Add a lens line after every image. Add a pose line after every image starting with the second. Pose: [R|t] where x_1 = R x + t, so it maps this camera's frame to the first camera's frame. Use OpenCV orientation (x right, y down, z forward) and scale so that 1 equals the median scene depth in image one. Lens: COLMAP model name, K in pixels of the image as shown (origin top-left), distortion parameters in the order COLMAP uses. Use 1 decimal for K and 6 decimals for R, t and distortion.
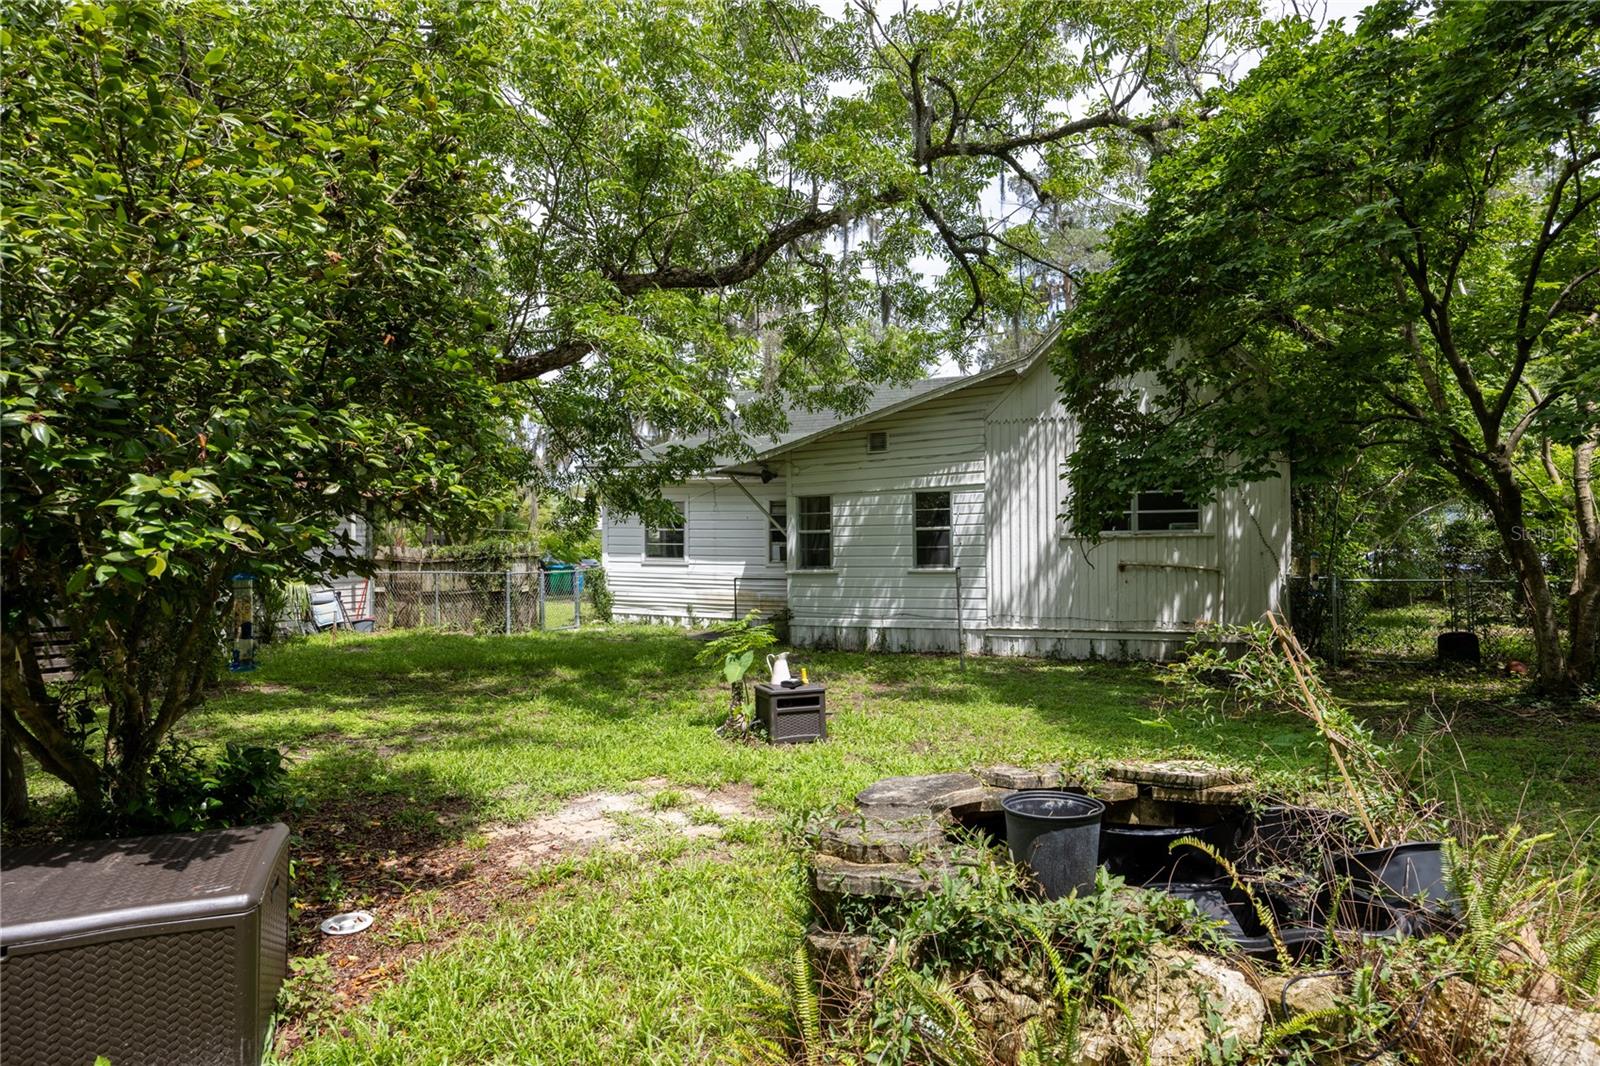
lens RADIAL K [[954.4, 0, 805.1], [0, 954.4, 531.5], [0, 0, 1]] dist [0.021337, 0.000612]
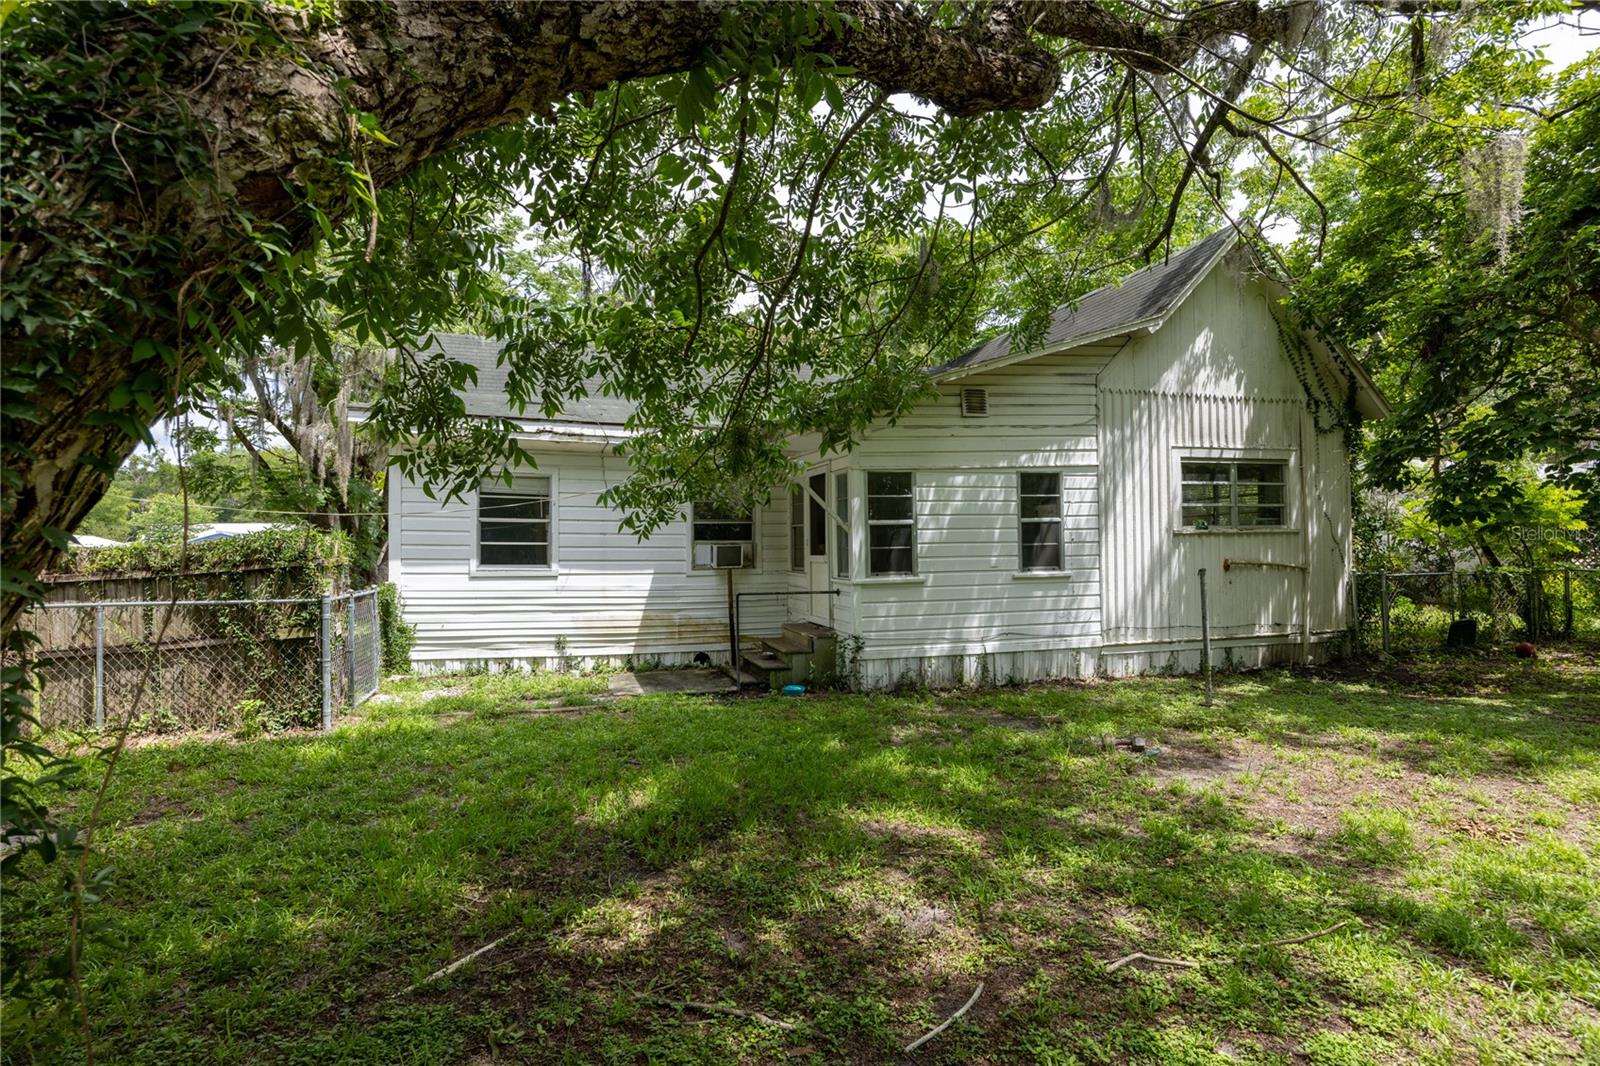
lens RADIAL K [[818.5, 0, 800.0], [0, 818.5, 533.0], [0, 0, 1]] dist [0.018374, -0.000017]
pose [[0.790650, 0.012049, 0.612150, -0.419595], [-0.003392, 0.999877, -0.015299, 0.017861], [-0.612259, 0.010020, 0.790594, 0.587140]]
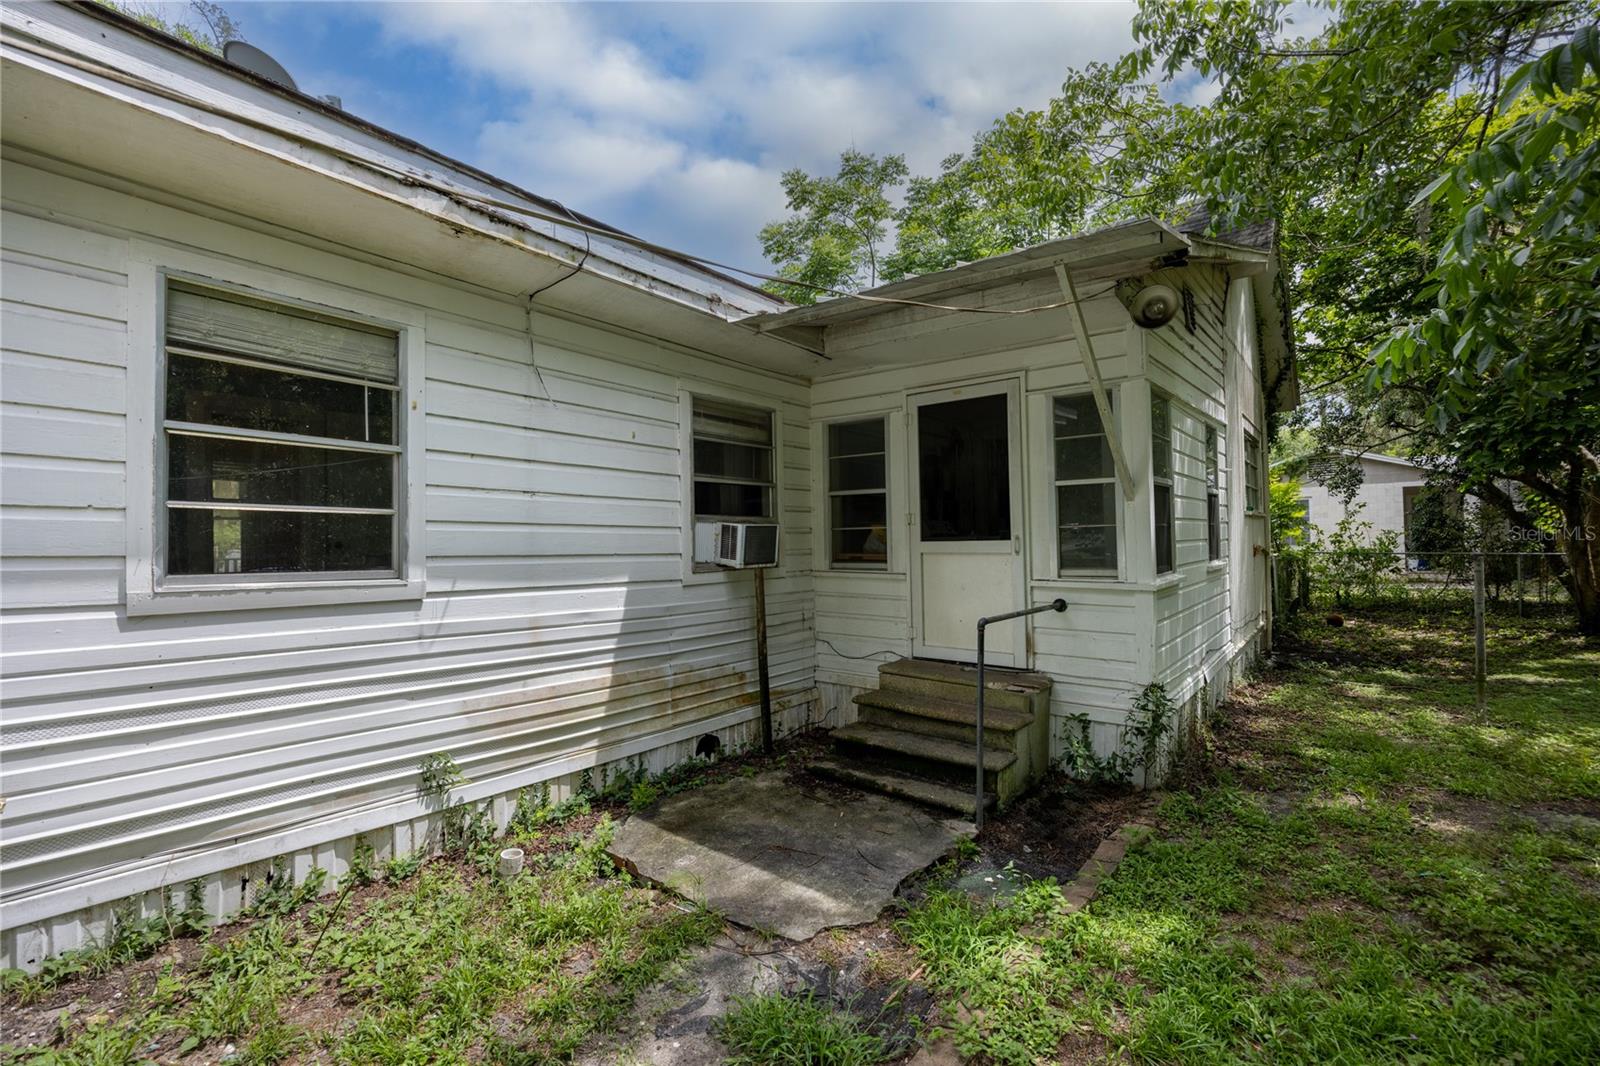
lens RADIAL K [[698.4, 0, 800.0], [0, 698.4, 533.0], [0, 0, 1]] dist [-0.000431, -0.000208]
pose [[0.333331, 0.013585, 0.942712, -0.325133], [0.004632, 0.999861, -0.016046, 0.027555], [-0.942799, 0.009715, 0.333221, 1.077946]]
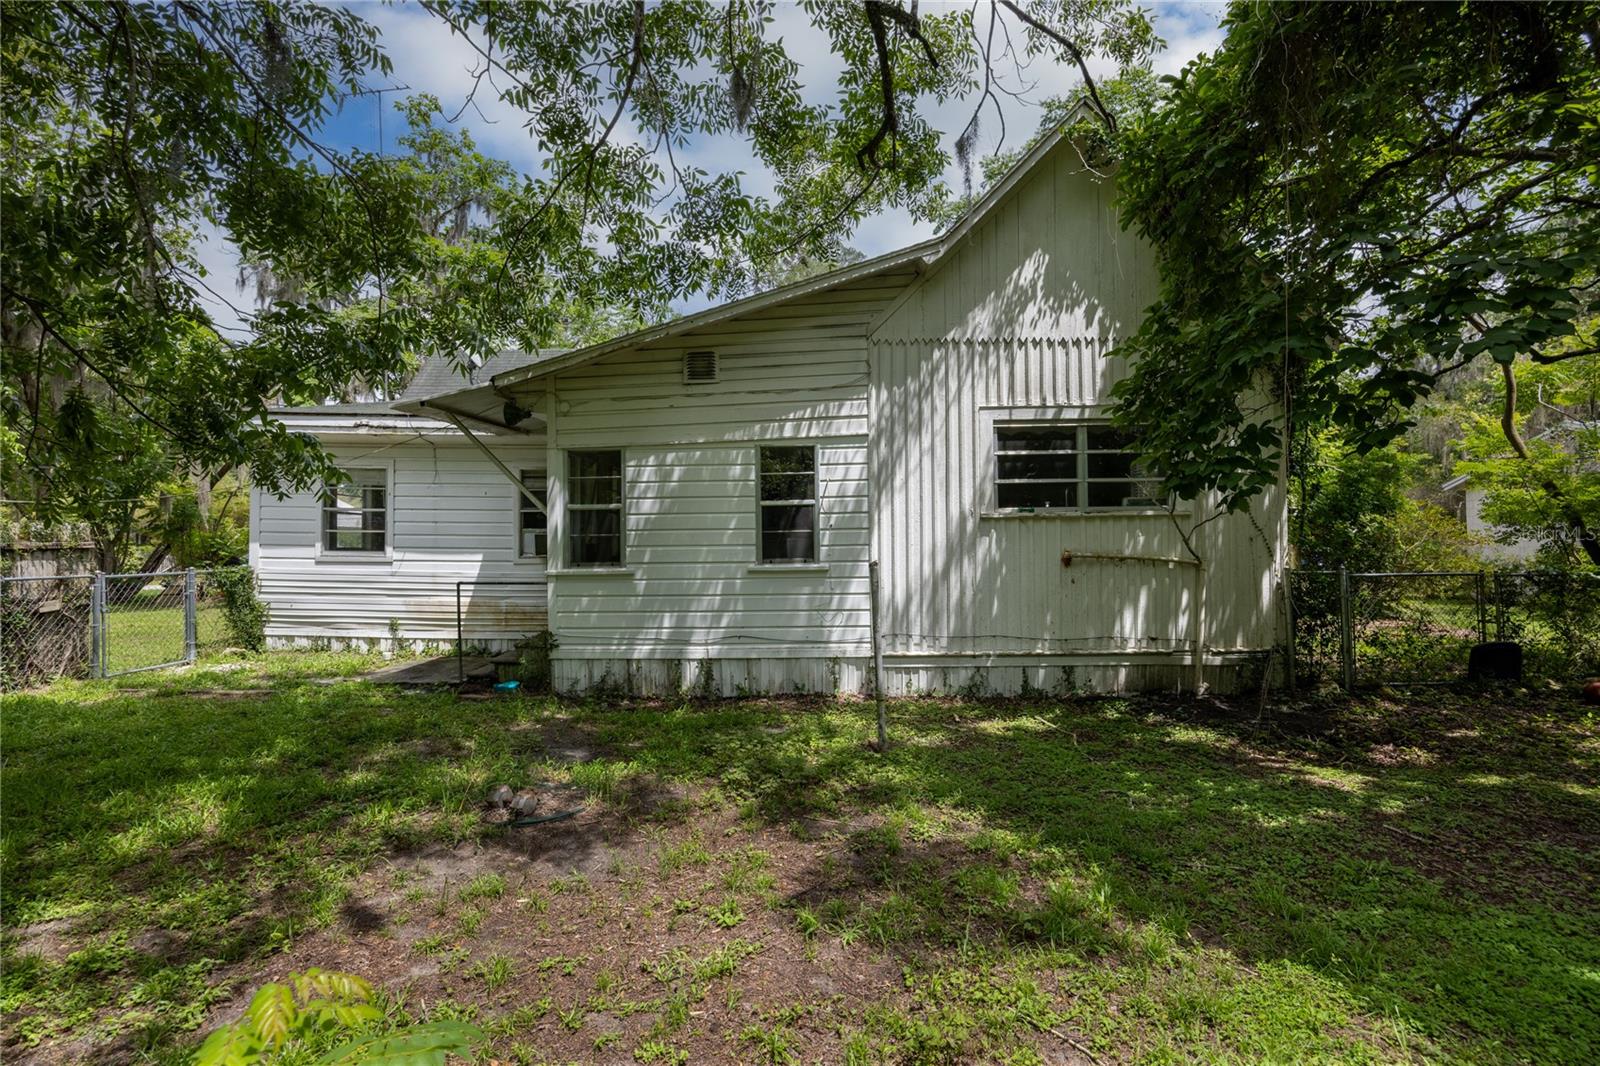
lens RADIAL K [[742.0, 0, 808.0], [0, 742.0, 529.2], [0, 0, 1]] dist [-0.008138, -0.000288]
pose [[0.947488, 0.006537, 0.319726, -0.012982], [-0.004300, 0.999961, -0.007703, 0.018461], [-0.319764, 0.005924, 0.947479, 0.513554]]
